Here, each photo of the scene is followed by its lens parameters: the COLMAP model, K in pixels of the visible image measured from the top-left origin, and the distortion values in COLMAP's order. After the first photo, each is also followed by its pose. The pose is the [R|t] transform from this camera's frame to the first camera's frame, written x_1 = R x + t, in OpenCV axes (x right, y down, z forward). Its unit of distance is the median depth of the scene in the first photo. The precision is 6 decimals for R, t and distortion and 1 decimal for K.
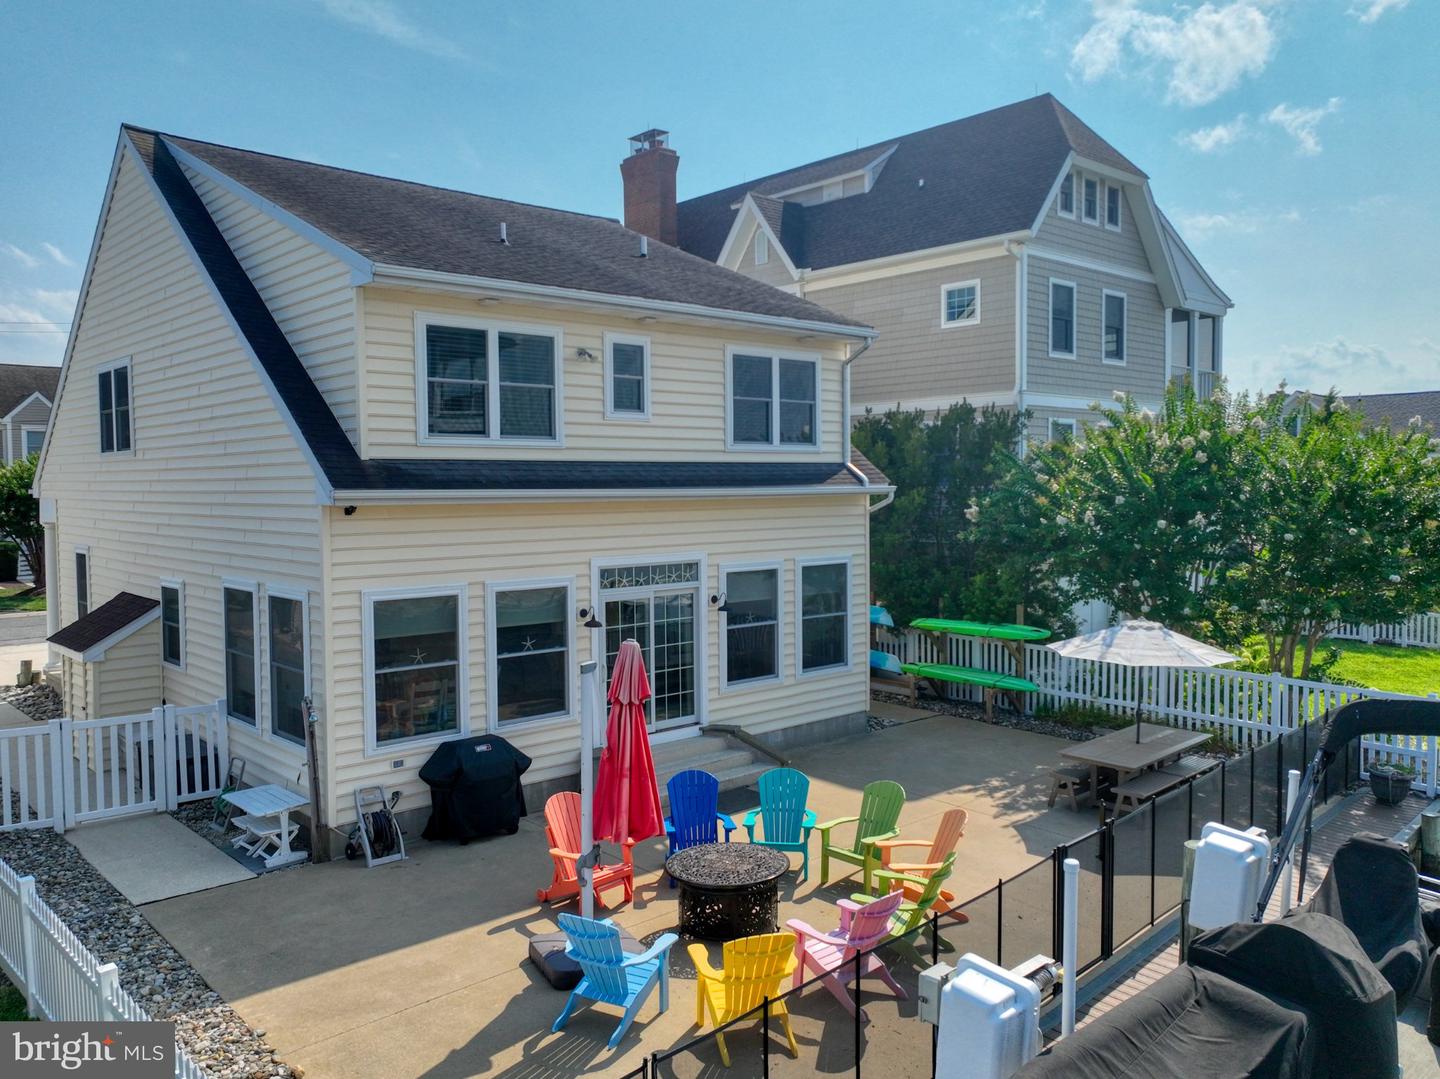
lens RADIAL K [[1133.7, 0, 778.6], [0, 1133.7, 528.3], [0, 0, 1]] dist [0.002440, 0.003141]
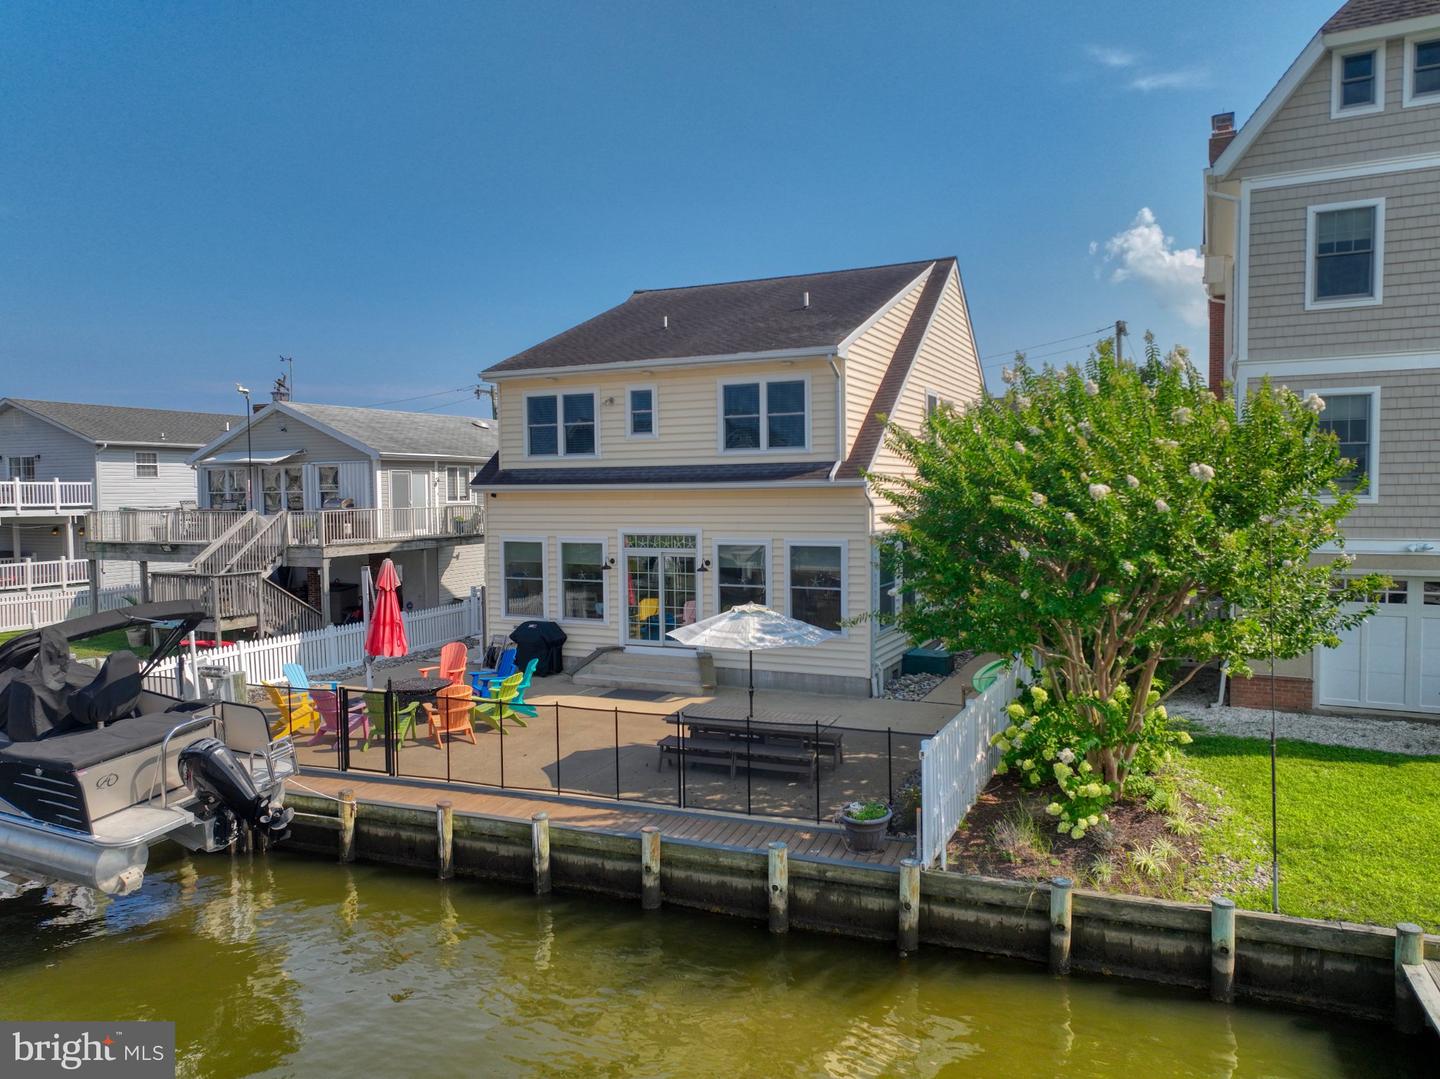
lens RADIAL K [[1013.0, 0, 721.7], [0, 1013.0, 533.9], [0, 0, 1]] dist [-0.002699, 0.018720]
pose [[0.351037, 0.045590, -0.935251, 1.163048], [-0.029890, 0.998851, 0.037472, -0.021457], [0.935884, 0.014800, 0.351997, 0.602407]]
